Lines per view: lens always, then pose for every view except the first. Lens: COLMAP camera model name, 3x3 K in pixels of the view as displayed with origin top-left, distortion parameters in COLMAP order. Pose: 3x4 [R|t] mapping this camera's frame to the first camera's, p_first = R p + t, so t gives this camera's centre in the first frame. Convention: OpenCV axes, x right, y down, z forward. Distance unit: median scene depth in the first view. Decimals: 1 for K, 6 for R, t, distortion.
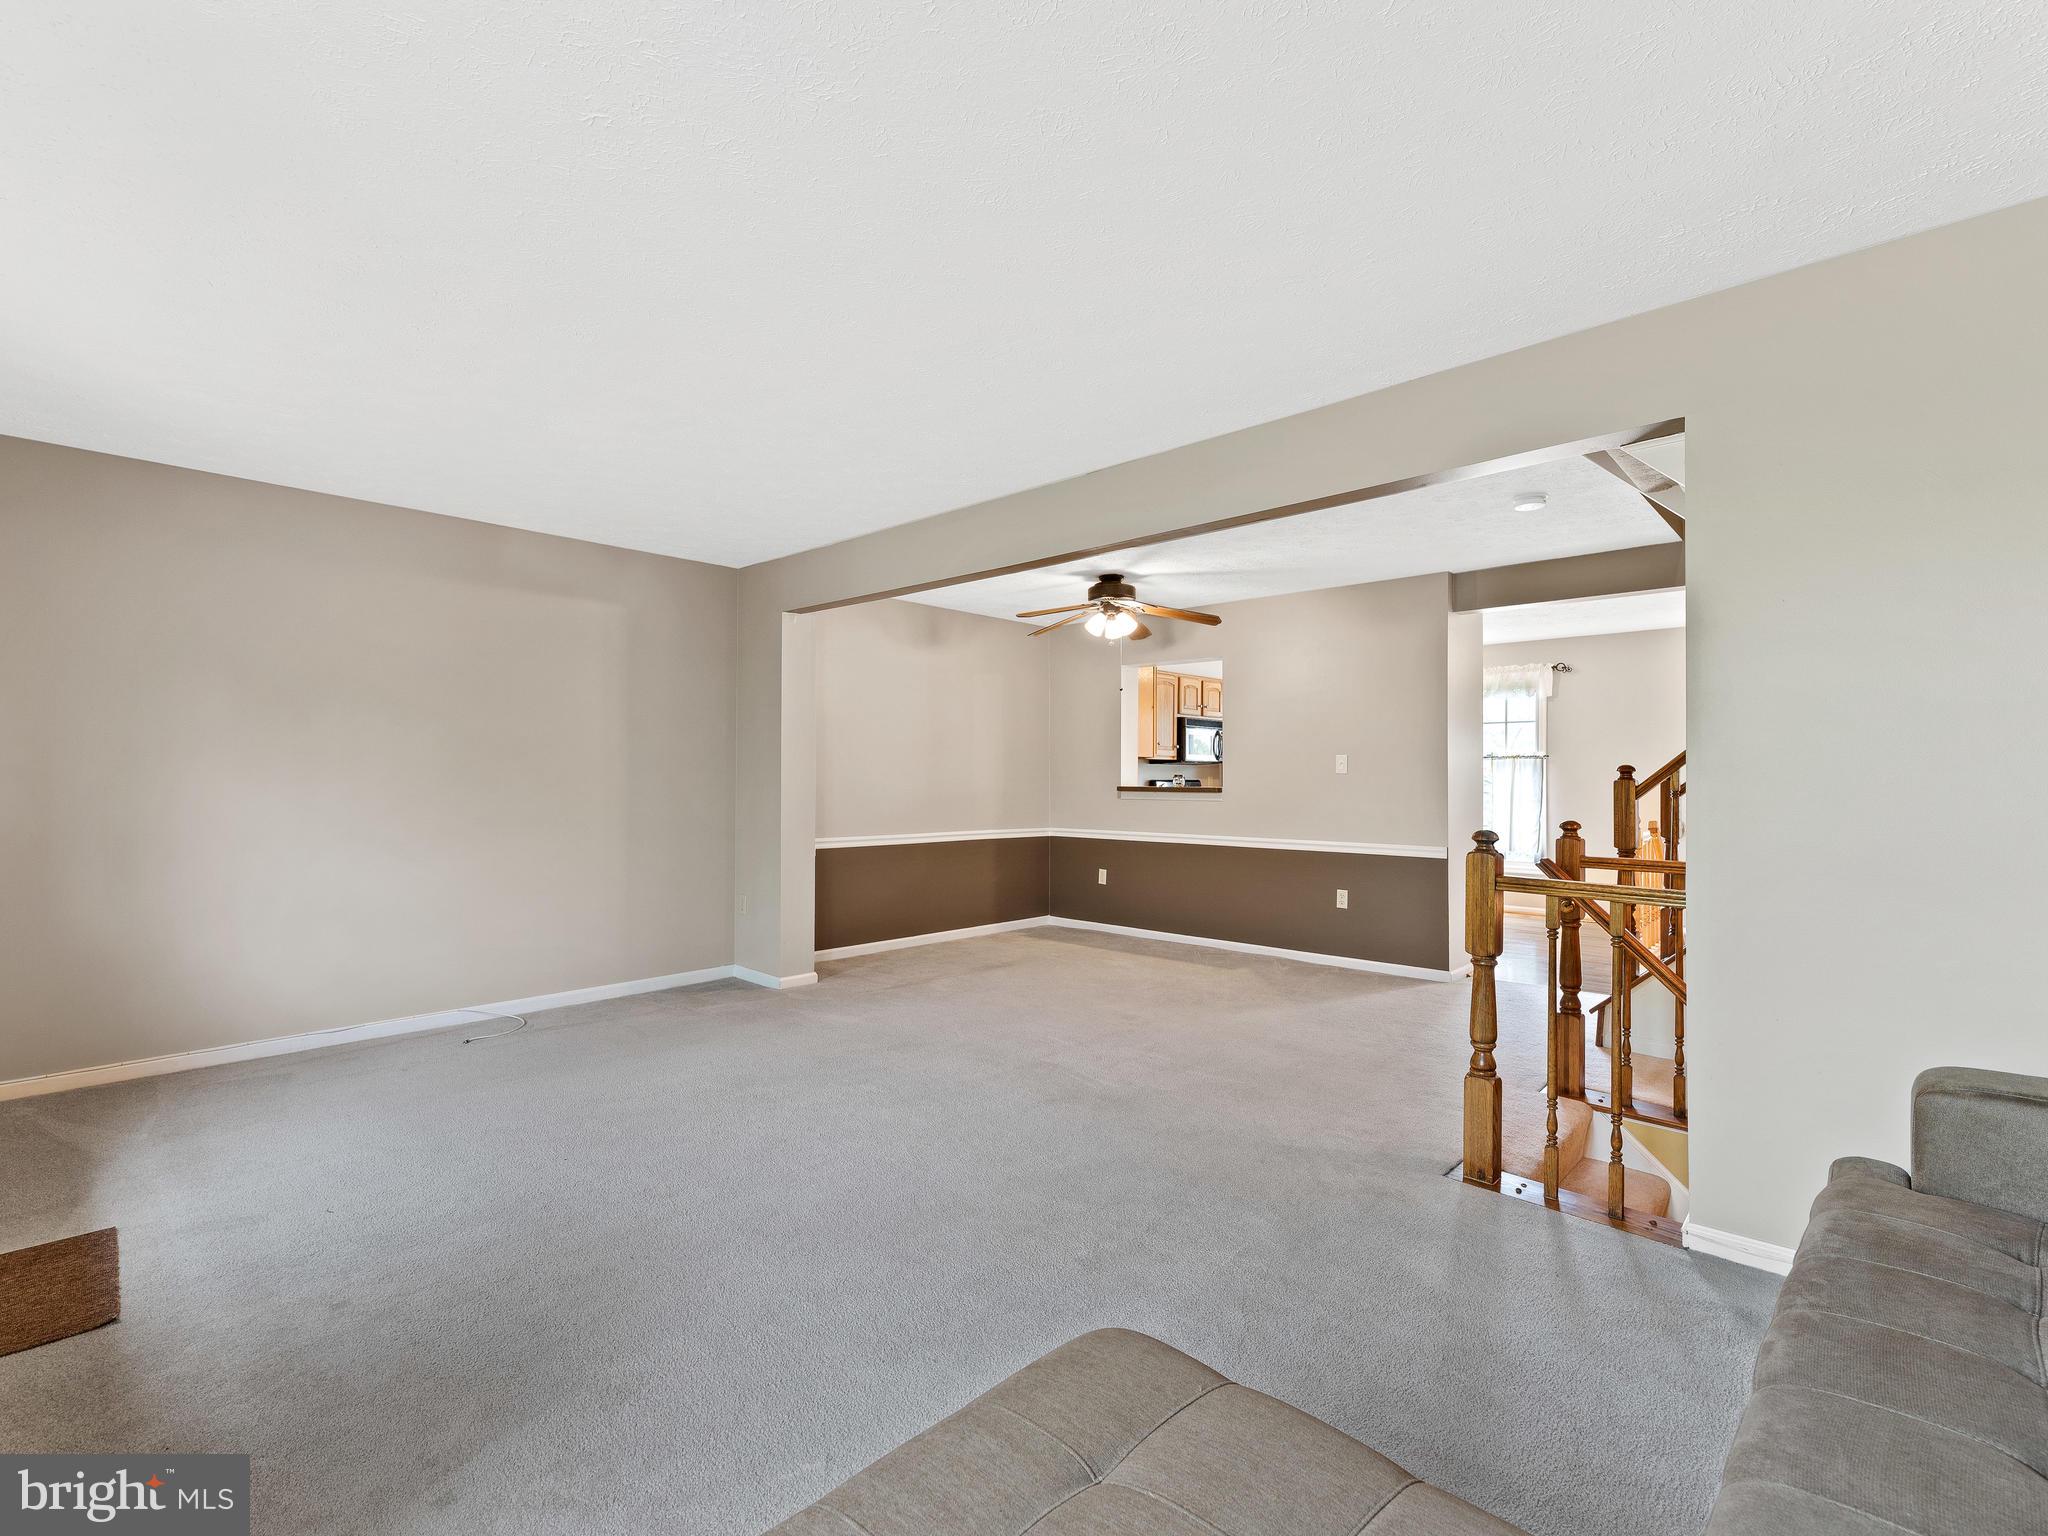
lens RADIAL K [[937.3, 0, 1023.4], [0, 937.3, 775.3], [0, 0, 1]] dist [-0.001142, -0.000275]
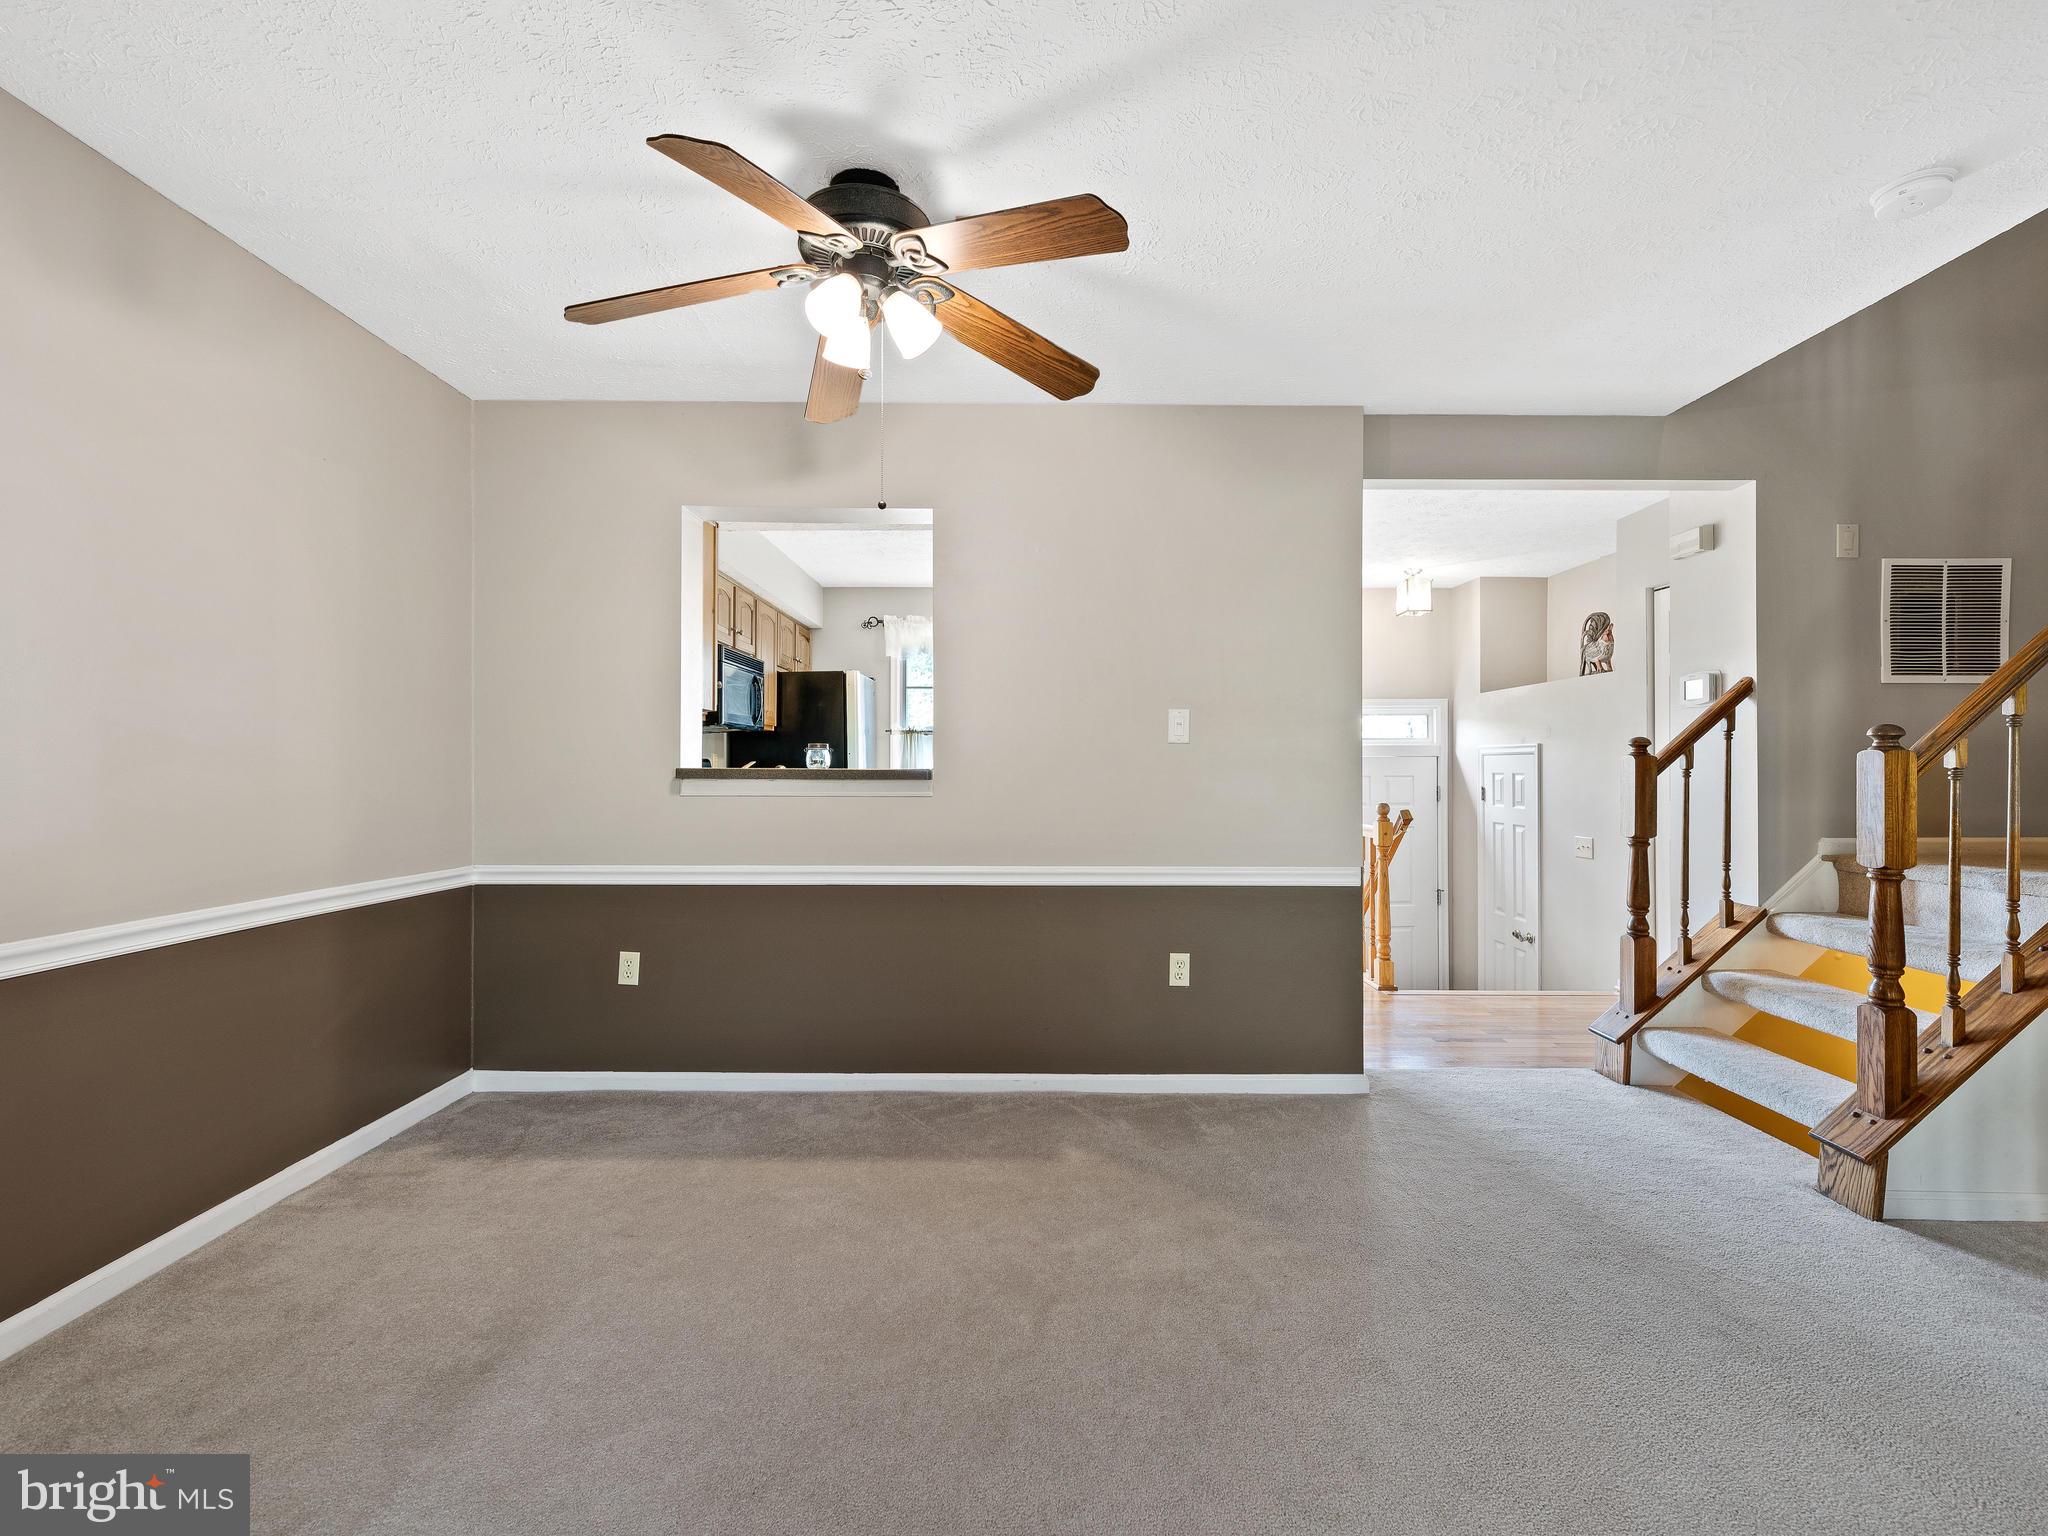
lens RADIAL K [[937.3, 0, 1024.1], [0, 937.3, 765.1], [0, 0, 1]] dist [-0.001142, -0.000275]
pose [[0.723568, 0.001032, 0.690253, -0.110190], [-0.003875, 0.999989, 0.002568, 0.009723], [-0.690242, -0.004533, 0.723564, 0.661049]]
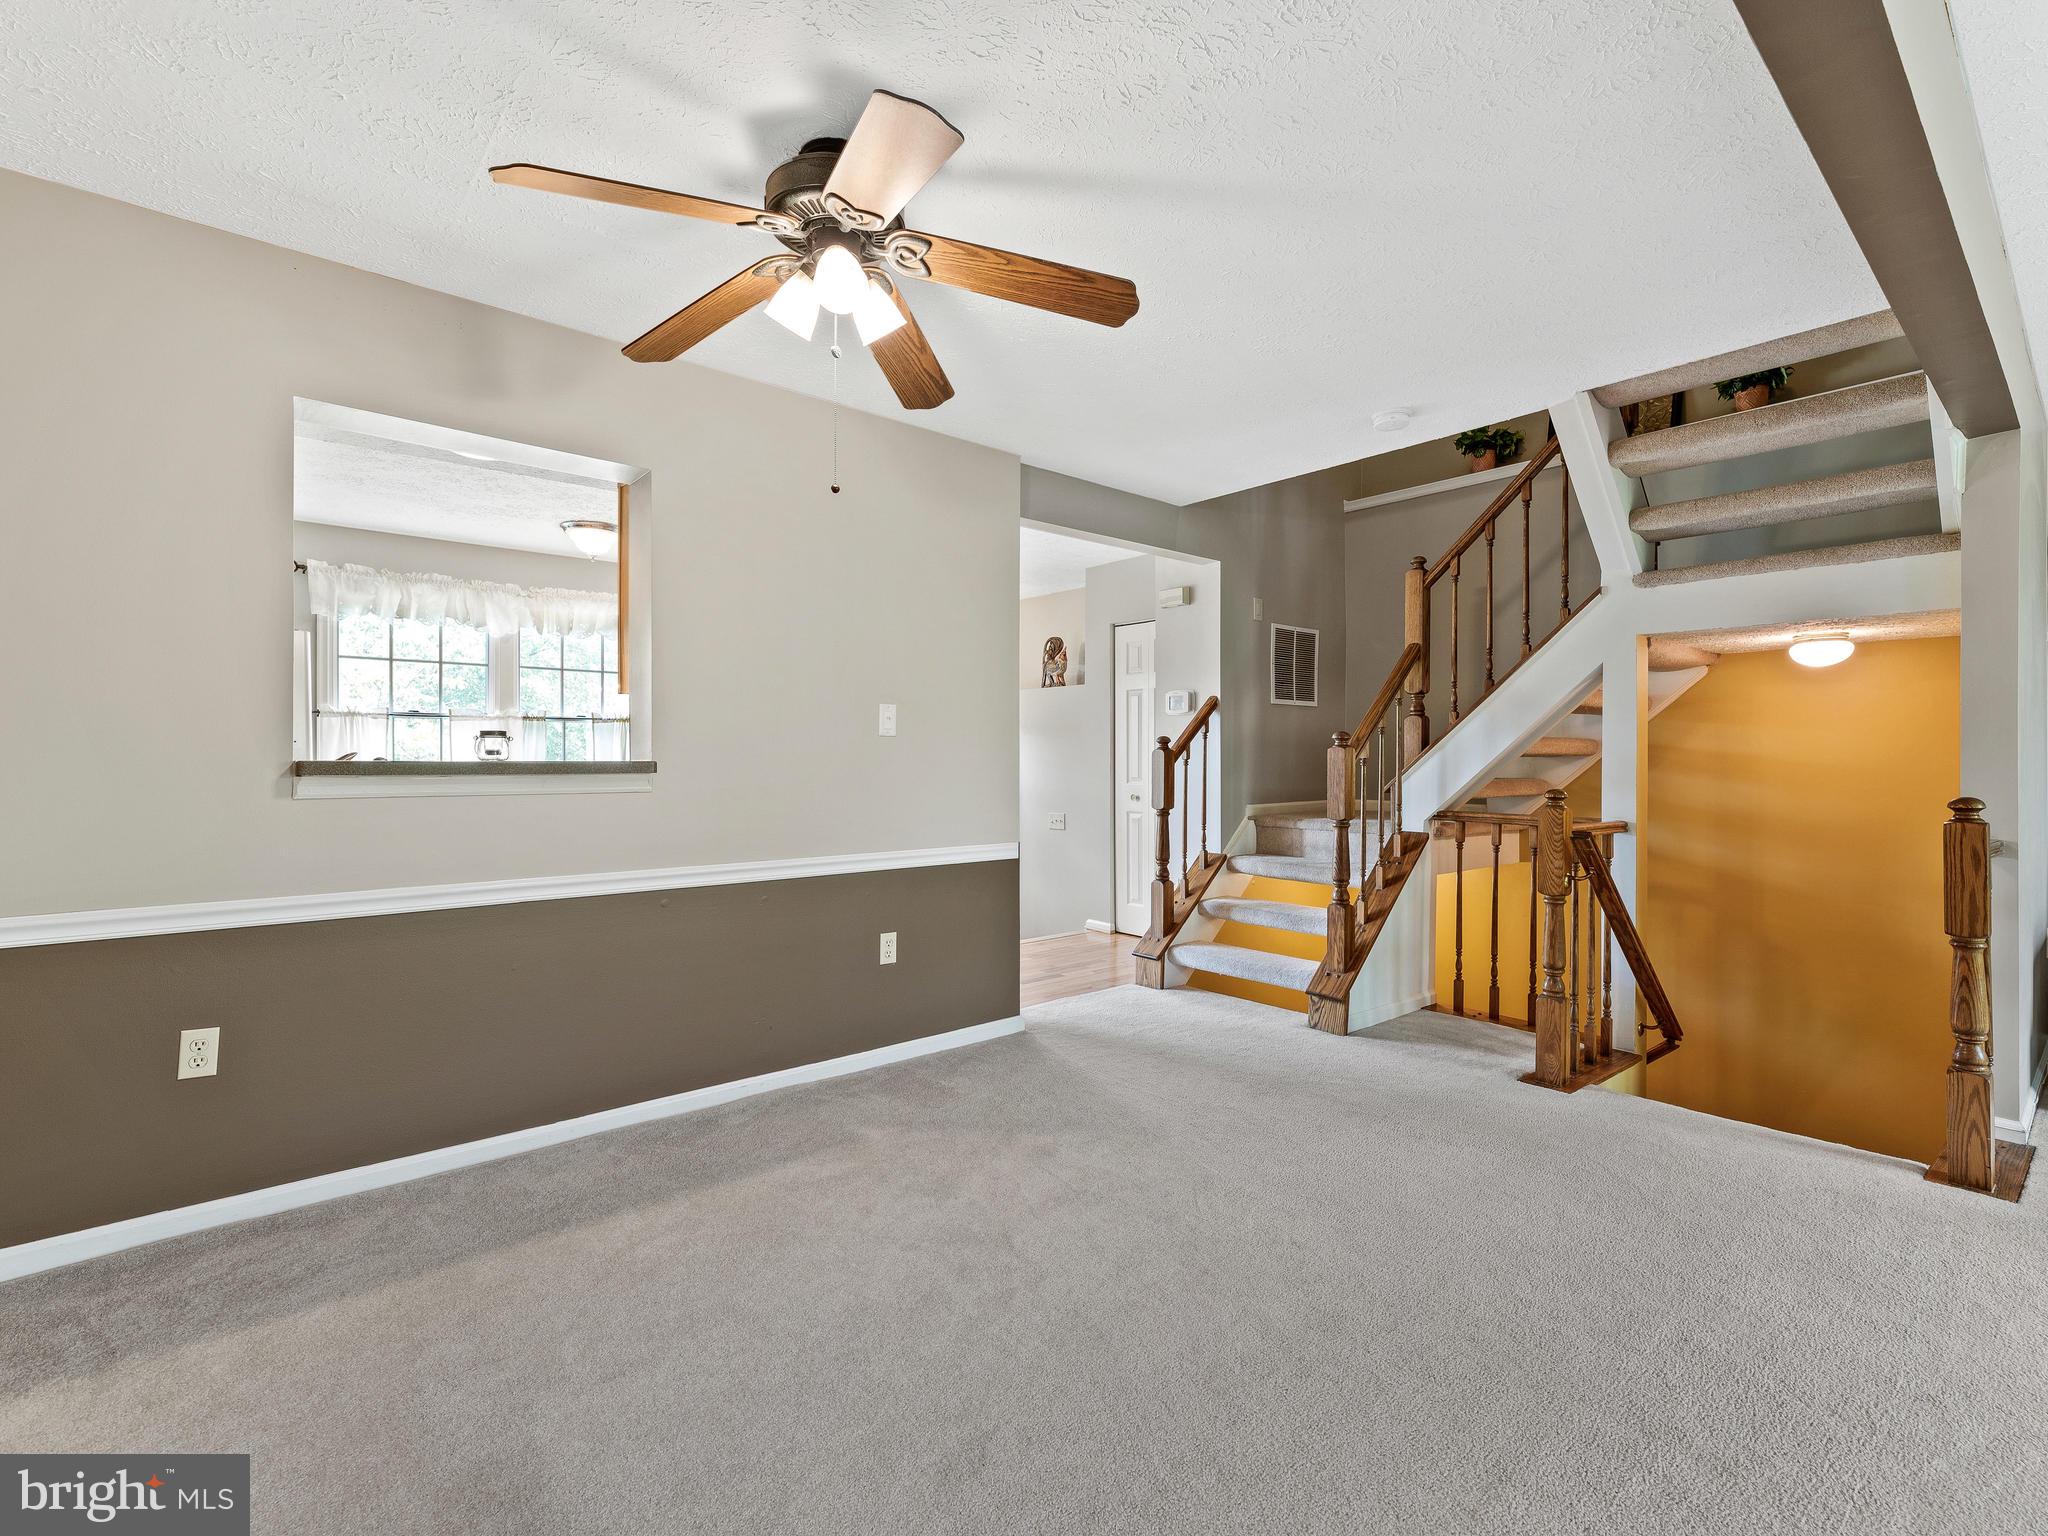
lens RADIAL K [[937.3, 0, 1031.5], [0, 937.3, 764.6], [0, 0, 1]] dist [-0.001142, -0.000275]
pose [[0.100402, -0.007587, 0.994918, -0.240494], [-0.004261, 0.999958, 0.008055, 0.010452], [-0.994938, -0.005048, 0.100366, 0.849409]]
